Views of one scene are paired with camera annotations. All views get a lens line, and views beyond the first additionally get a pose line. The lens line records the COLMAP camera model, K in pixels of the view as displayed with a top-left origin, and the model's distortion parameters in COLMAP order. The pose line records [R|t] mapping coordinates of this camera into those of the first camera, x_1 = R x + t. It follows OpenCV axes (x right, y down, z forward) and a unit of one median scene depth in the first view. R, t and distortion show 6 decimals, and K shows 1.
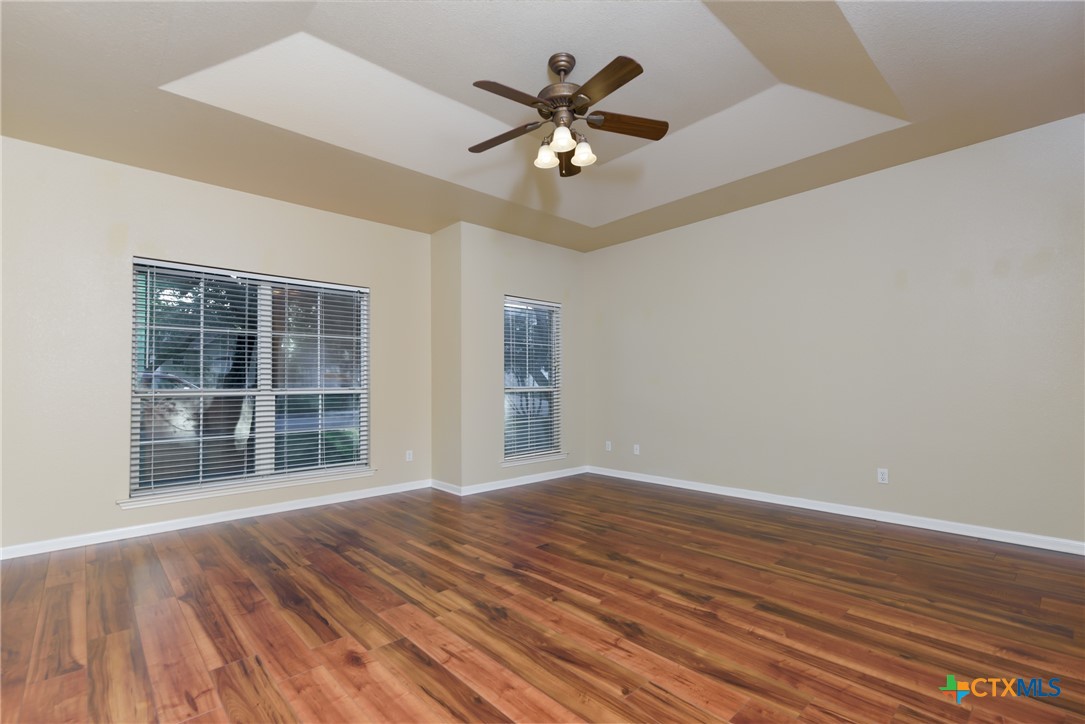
lens RADIAL K [[495.9, 0, 549.9], [0, 495.9, 364.8], [0, 0, 1]] dist [0.000253, 0.000512]
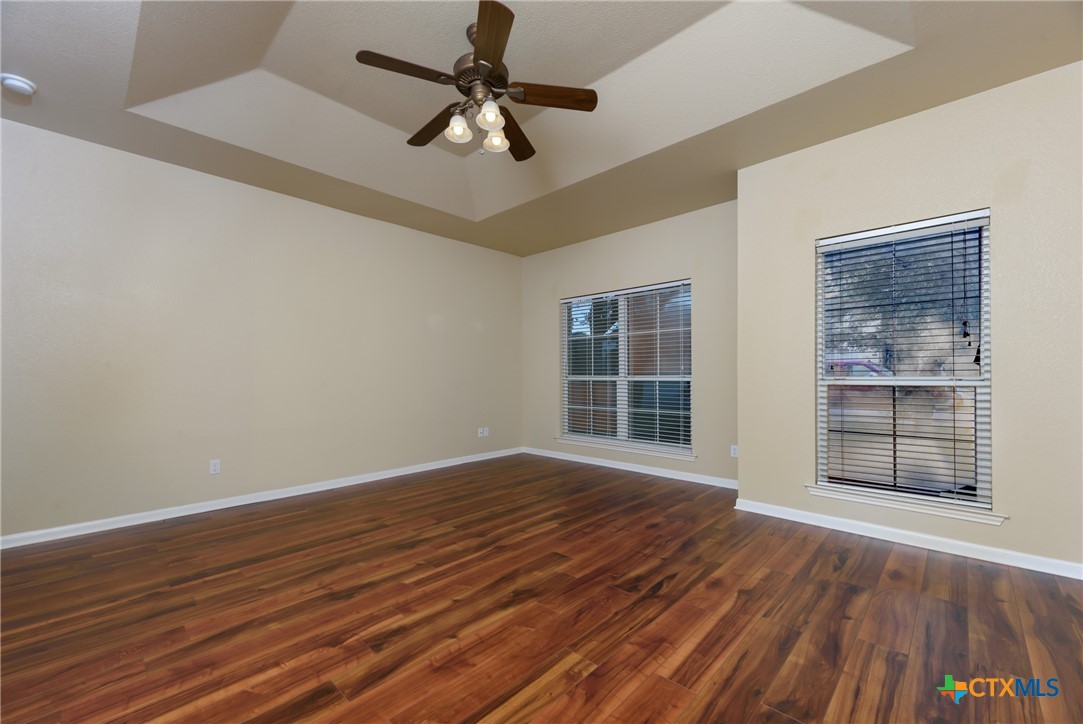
lens RADIAL K [[447.3, 0, 548.9], [0, 447.3, 368.2], [0, 0, 1]] dist [-0.000708, -0.001572]
pose [[0.054036, -0.001403, -0.998538, 0.966802], [0.036655, 0.999328, 0.000580, 0.032324], [0.997866, -0.036632, 0.054051, 1.158288]]
